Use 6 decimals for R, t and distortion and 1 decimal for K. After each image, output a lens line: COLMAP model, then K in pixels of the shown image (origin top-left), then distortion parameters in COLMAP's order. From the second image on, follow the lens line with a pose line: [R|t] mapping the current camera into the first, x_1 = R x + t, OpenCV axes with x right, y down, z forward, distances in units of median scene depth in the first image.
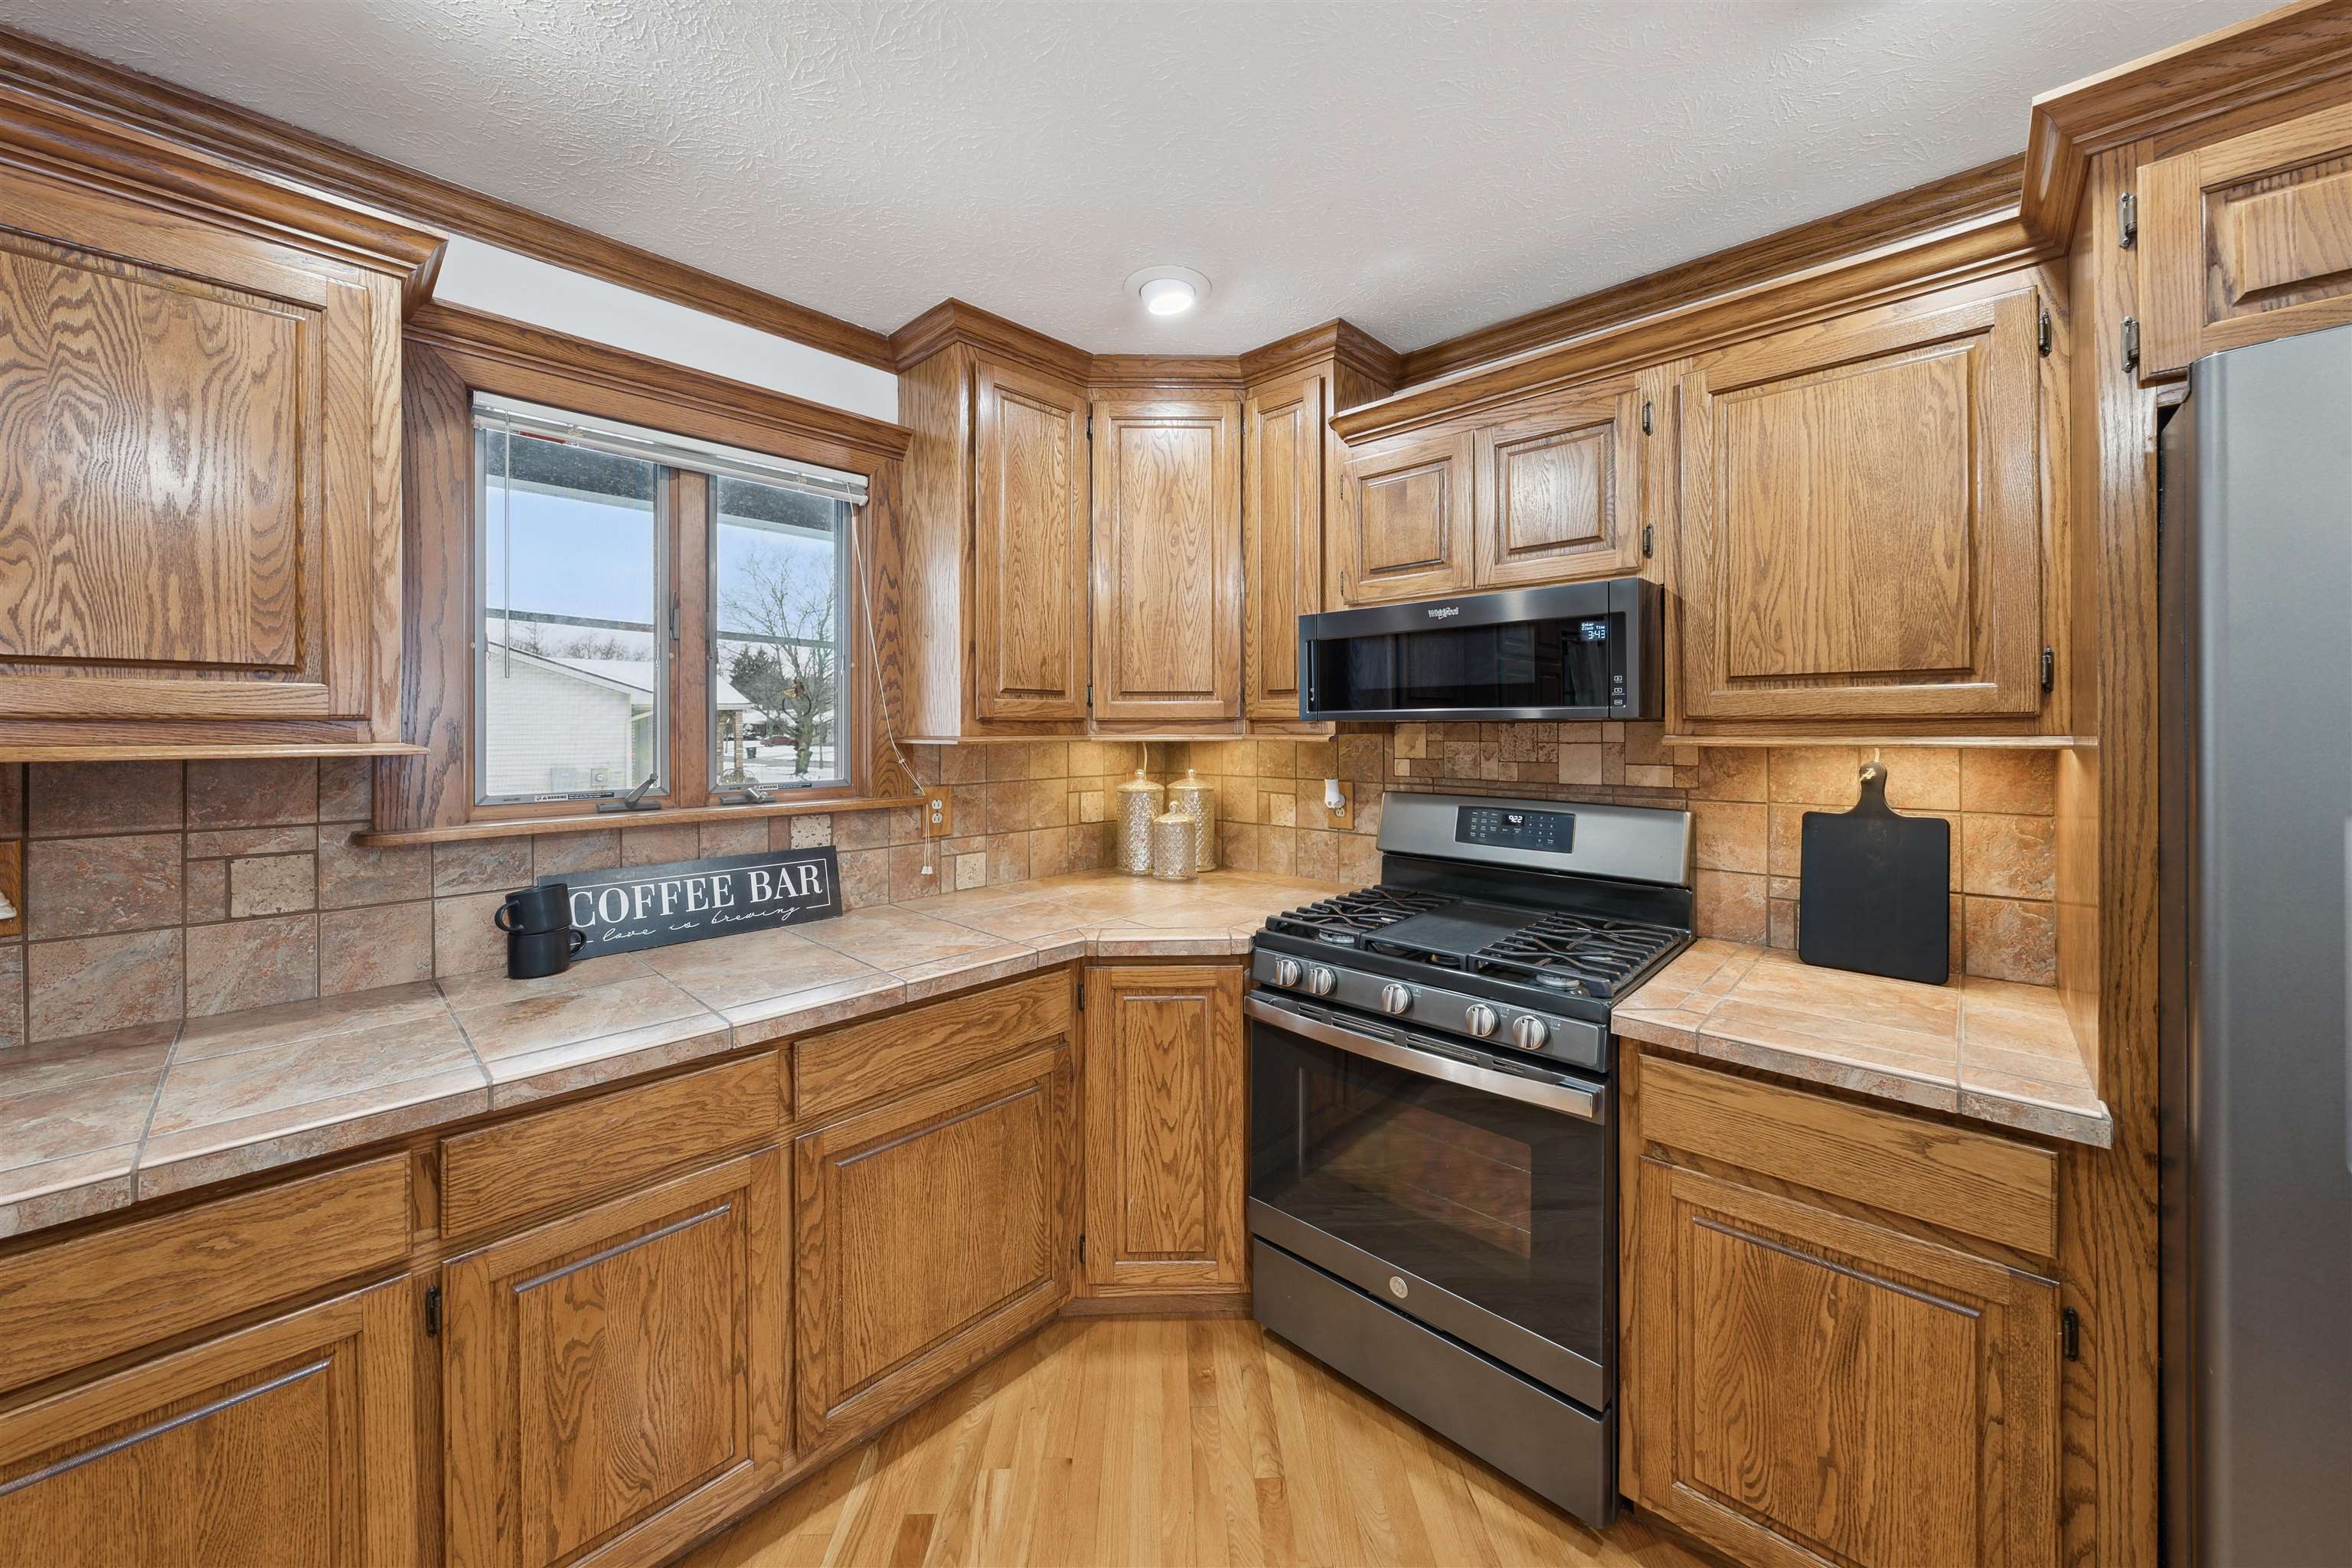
lens RADIAL K [[836.5, 0, 1193.1], [0, 836.5, 726.9], [0, 0, 1]] dist [-0.003402, -0.000142]
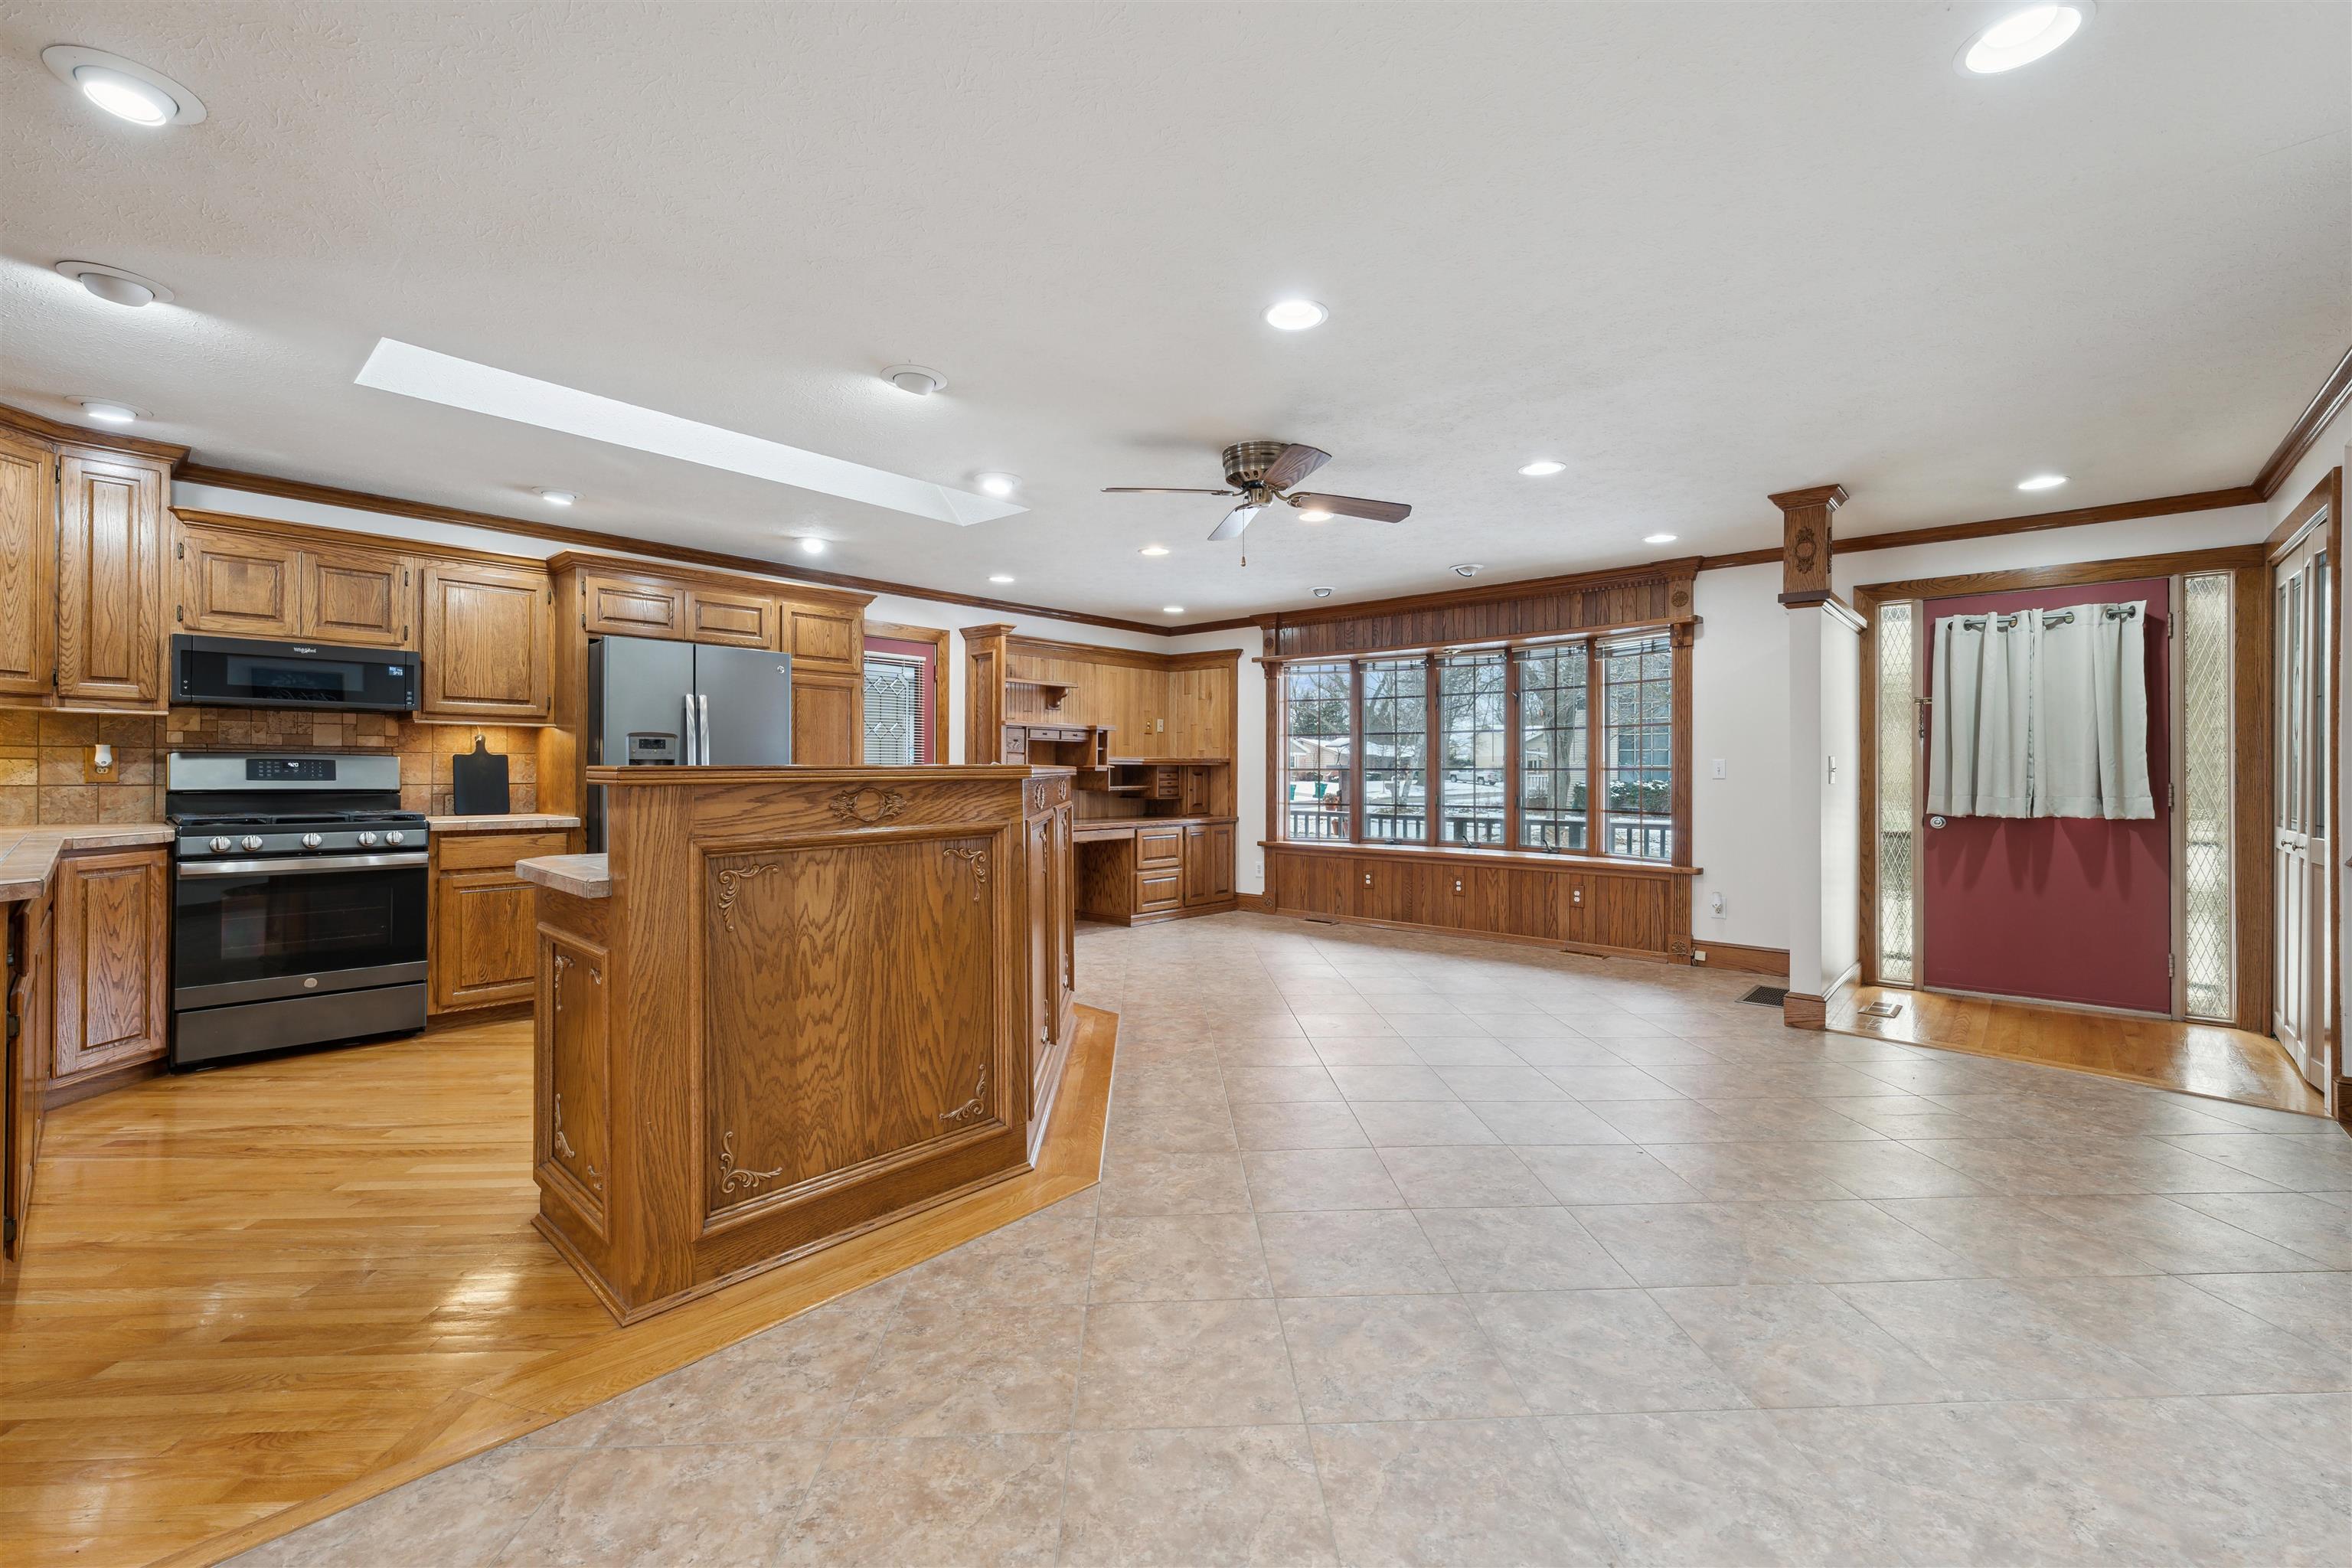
lens RADIAL K [[955.5, 0, 1177.1], [0, 955.5, 769.3], [0, 0, 1]] dist [0.001117, -0.000100]
pose [[-0.018505, 0.002742, 0.999825, -1.926969], [-0.006199, 0.999977, -0.002857, 0.130527], [-0.999810, -0.006251, -0.018487, -0.966108]]
